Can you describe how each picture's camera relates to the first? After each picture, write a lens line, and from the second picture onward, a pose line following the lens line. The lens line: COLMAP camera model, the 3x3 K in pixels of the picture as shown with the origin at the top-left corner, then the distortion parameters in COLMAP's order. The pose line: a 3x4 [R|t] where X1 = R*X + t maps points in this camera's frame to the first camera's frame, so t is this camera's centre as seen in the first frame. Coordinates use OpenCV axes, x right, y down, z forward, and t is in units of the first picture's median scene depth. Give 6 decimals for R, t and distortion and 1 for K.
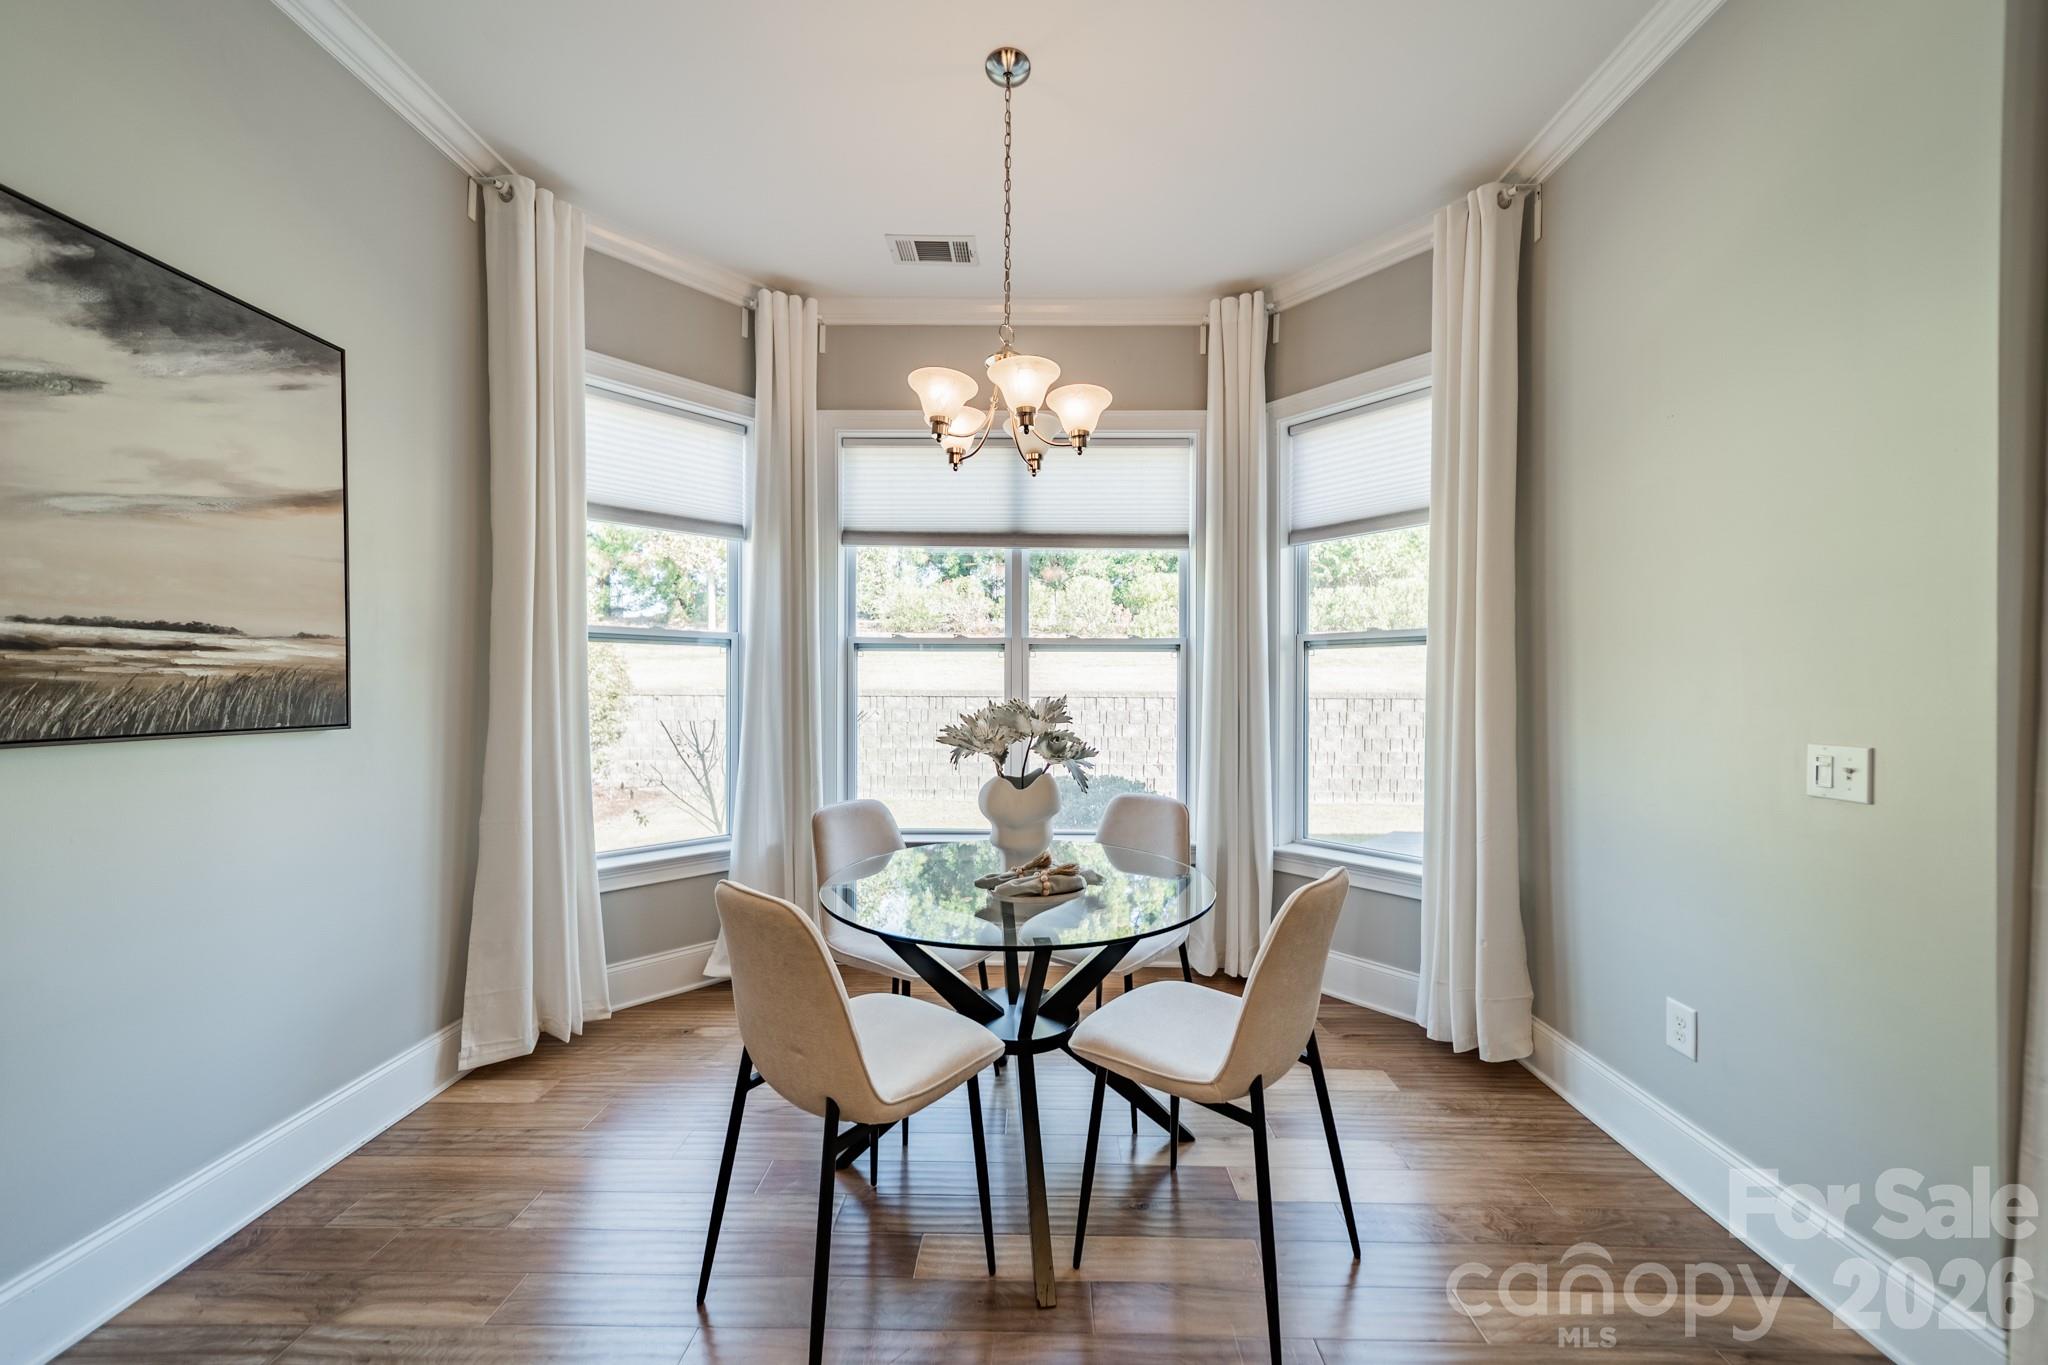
lens RADIAL K [[722.5, 0, 1031.8], [0, 722.5, 689.4], [0, 0, 1]] dist [0.009026, -0.000579]
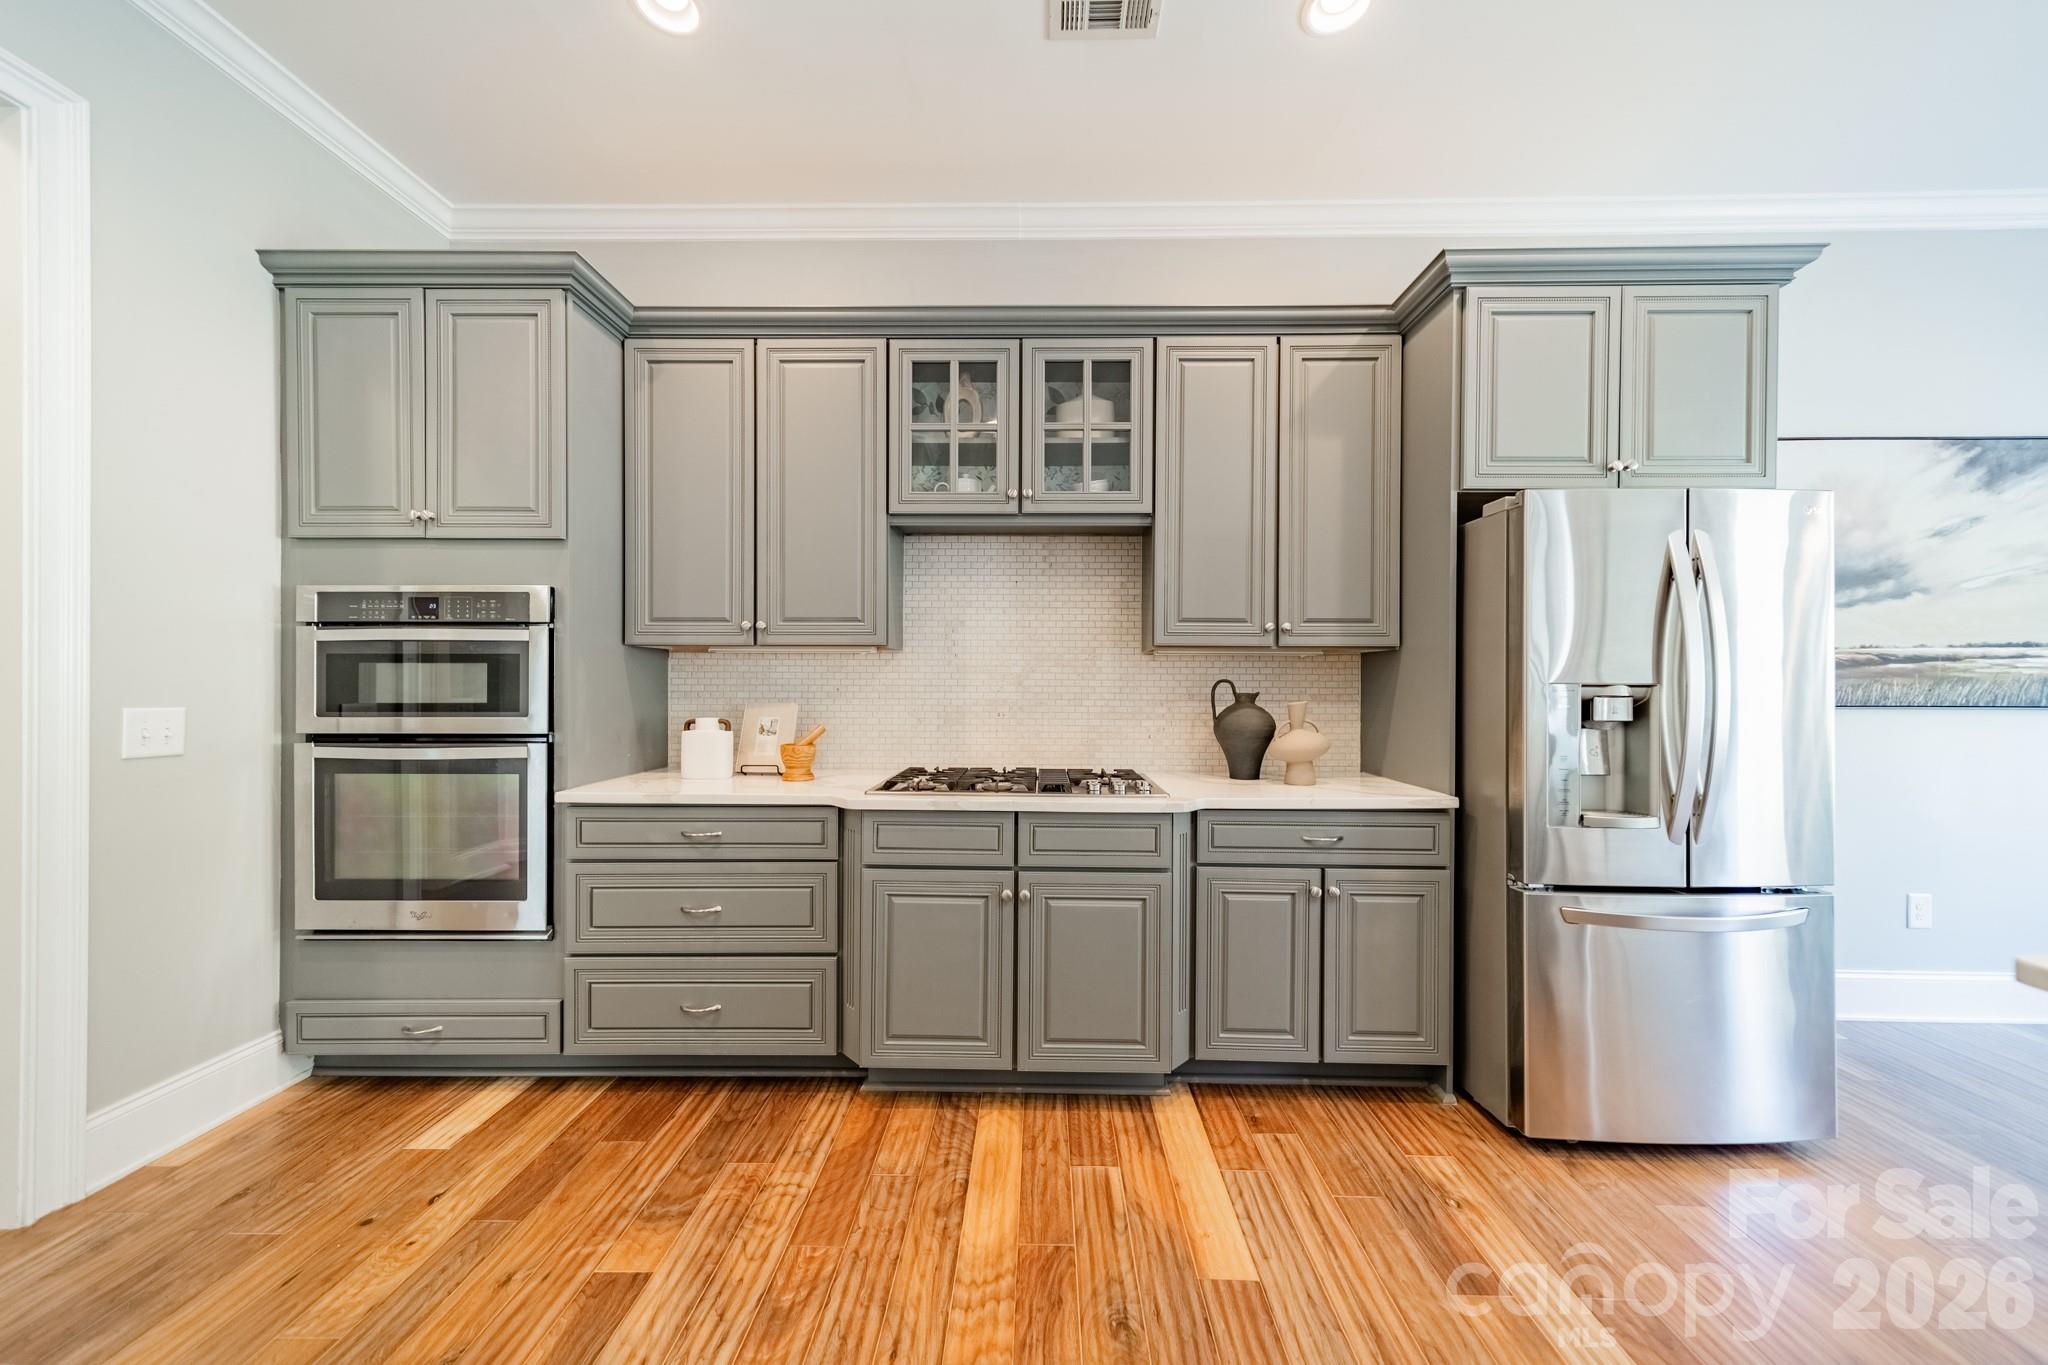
lens RADIAL K [[722.5, 0, 1029.5], [0, 722.5, 684.9], [0, 0, 1]] dist [0.009026, -0.000579]
pose [[0.000697, -0.004451, -0.999990, 0.330522], [-0.008884, 0.999951, -0.004457, 0.022185], [0.999960, 0.008887, 0.000657, -0.795423]]
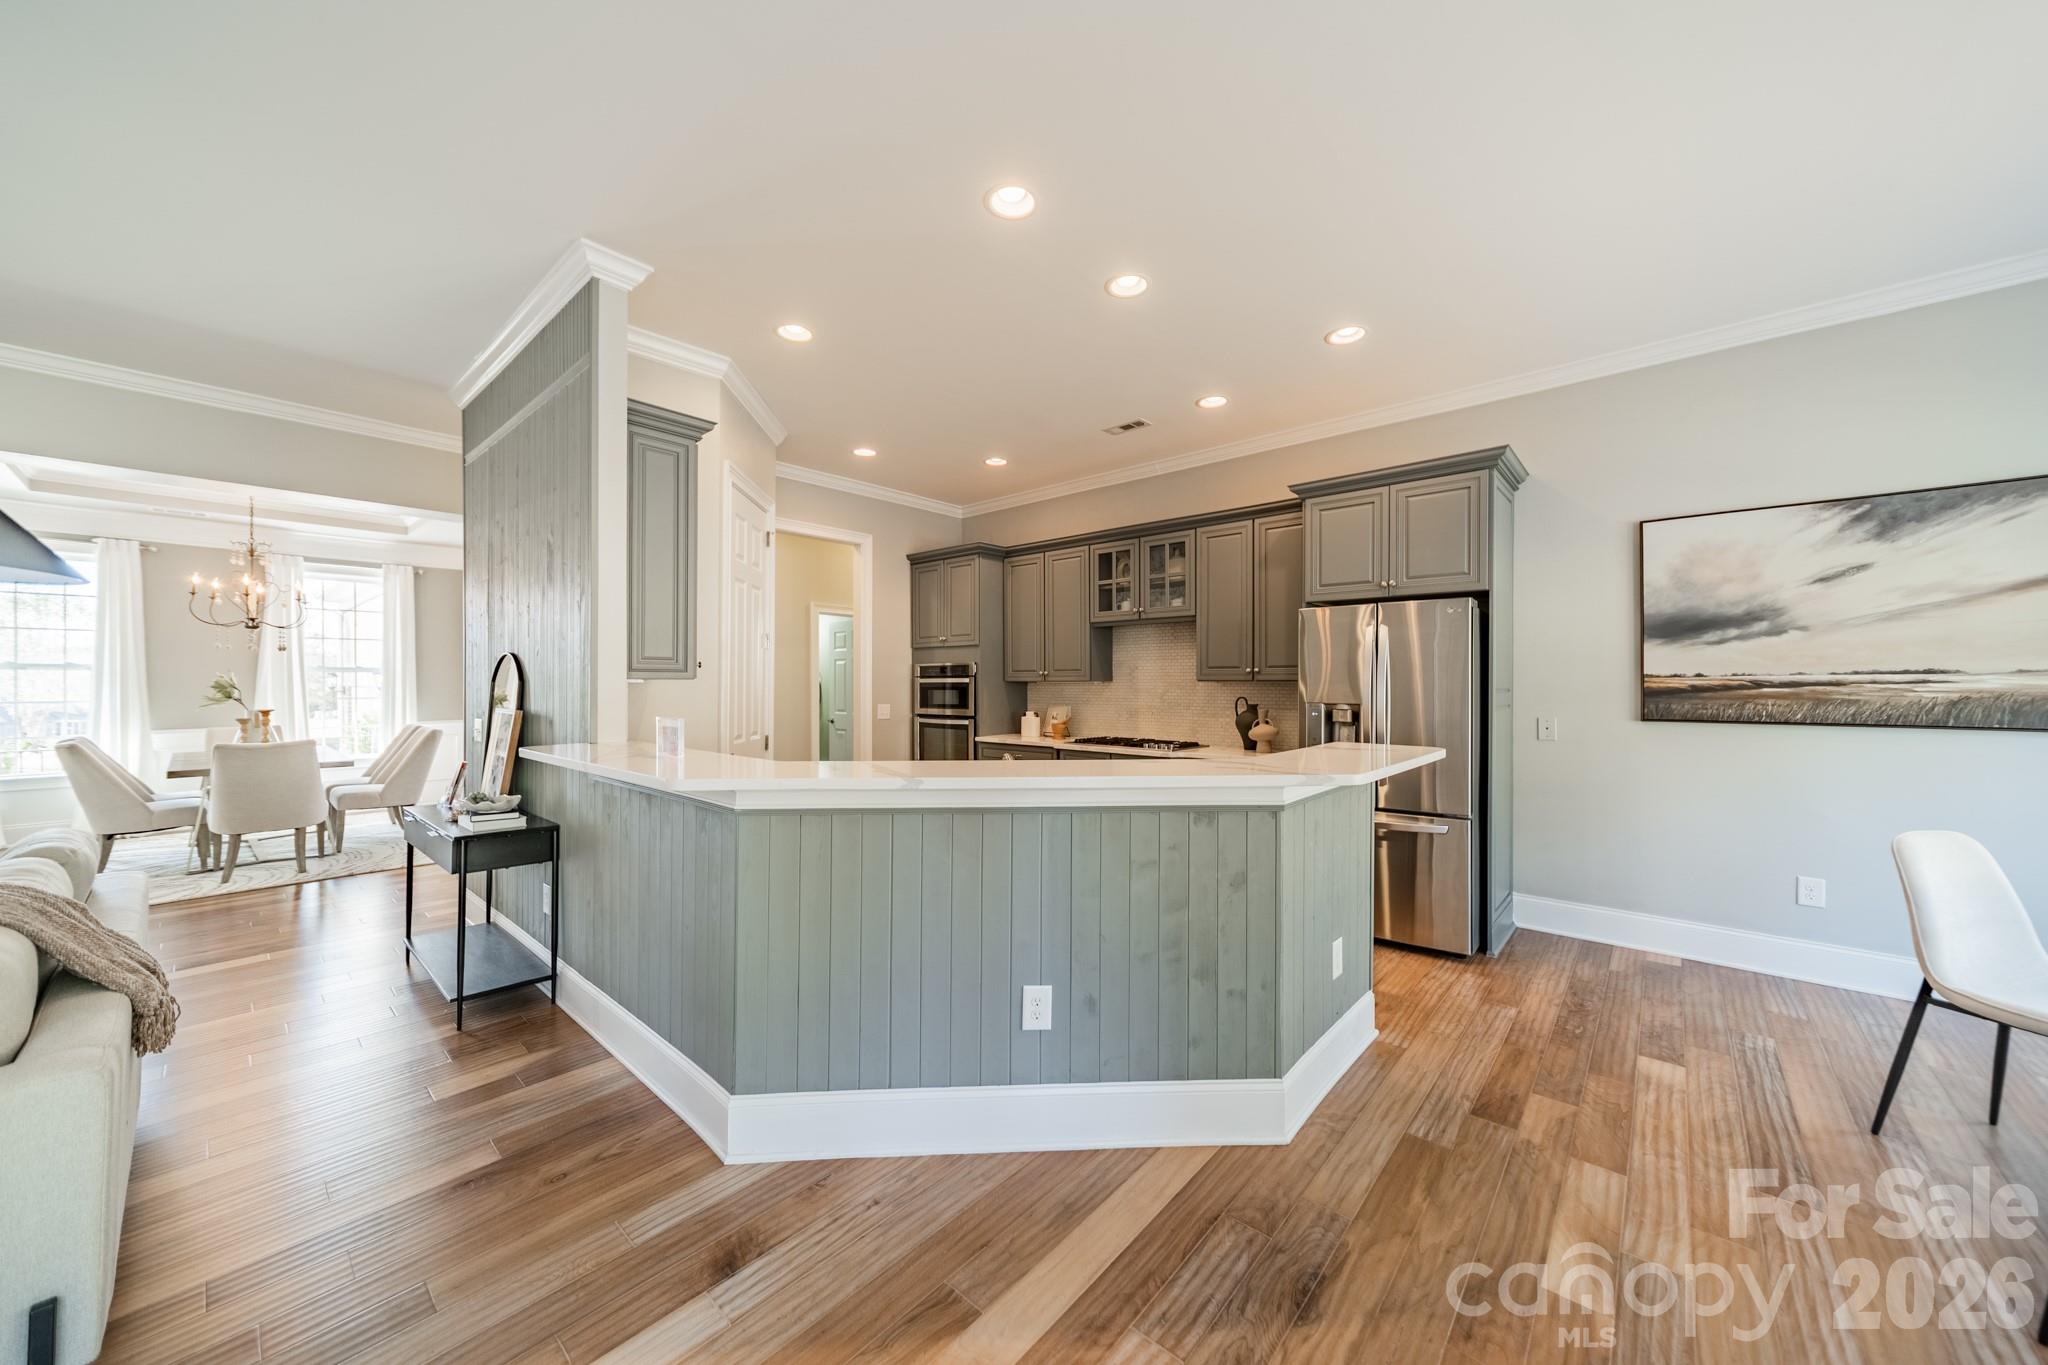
lens RADIAL K [[722.5, 0, 1028.9], [0, 722.5, 684.3], [0, 0, 1]] dist [0.009026, -0.000579]
pose [[-0.650402, -0.003899, -0.759581, 1.128860], [-0.006201, 0.999981, 0.000177, -0.022828], [0.759565, 0.004825, -0.650413, 0.280676]]
